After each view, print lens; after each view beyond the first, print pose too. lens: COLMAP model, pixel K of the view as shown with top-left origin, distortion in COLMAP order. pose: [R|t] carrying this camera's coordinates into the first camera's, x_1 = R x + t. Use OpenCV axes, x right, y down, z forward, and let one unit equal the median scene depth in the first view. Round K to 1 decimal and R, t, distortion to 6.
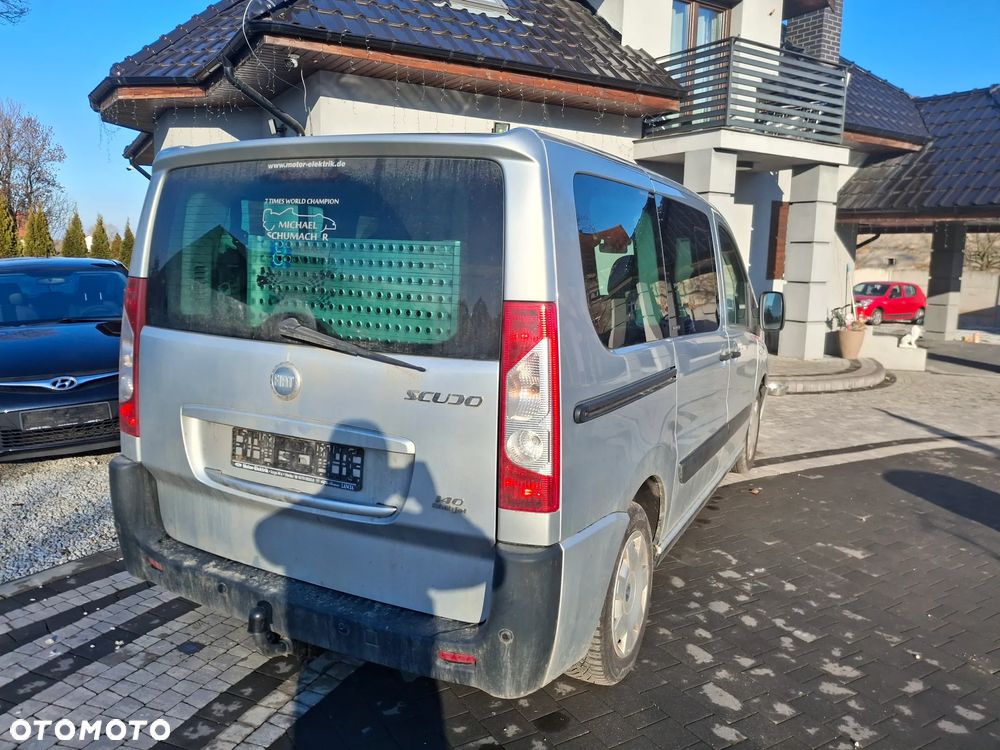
lens RADIAL K [[738.3, 0, 493.2], [0, 738.3, 366.3], [0, 0, 1]] dist [-0.007221, -0.005804]
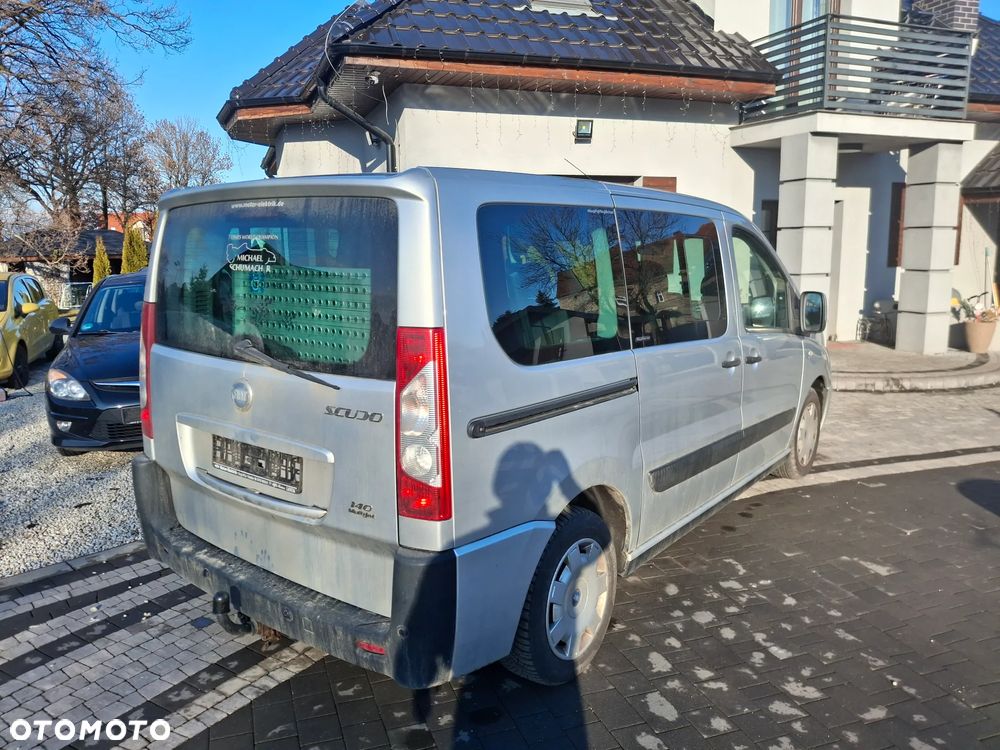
lens RADIAL K [[736.5, 0, 491.0], [0, 736.5, 362.2], [0, 0, 1]] dist [-0.005007, -0.010234]
pose [[0.980963, -0.001272, -0.194188, 0.201817], [0.003110, 0.999953, 0.009165, -0.025886], [0.194168, -0.009594, 0.980921, -0.025910]]
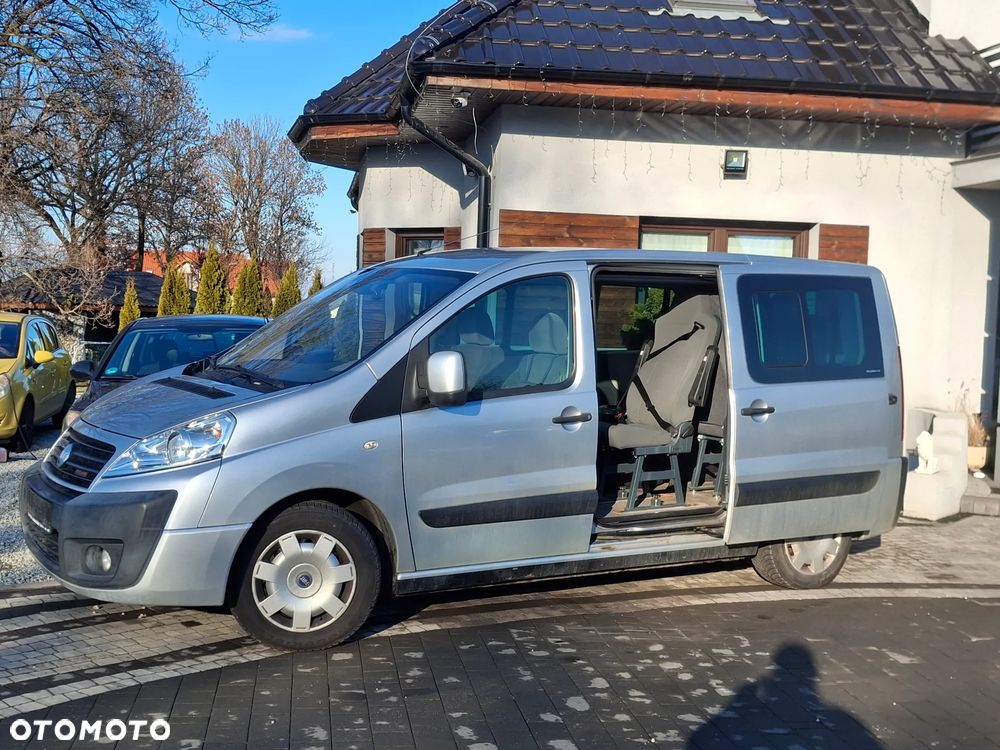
lens RADIAL K [[1179.0, 0, 504.1], [0, 1179.0, 373.0], [0, 0, 1]] dist [0.176602, -0.437237]
pose [[0.931634, 0.029227, -0.362221, 0.612435], [-0.069273, 0.992766, -0.098064, 0.102136], [0.356734, 0.116452, 0.926919, -0.549612]]
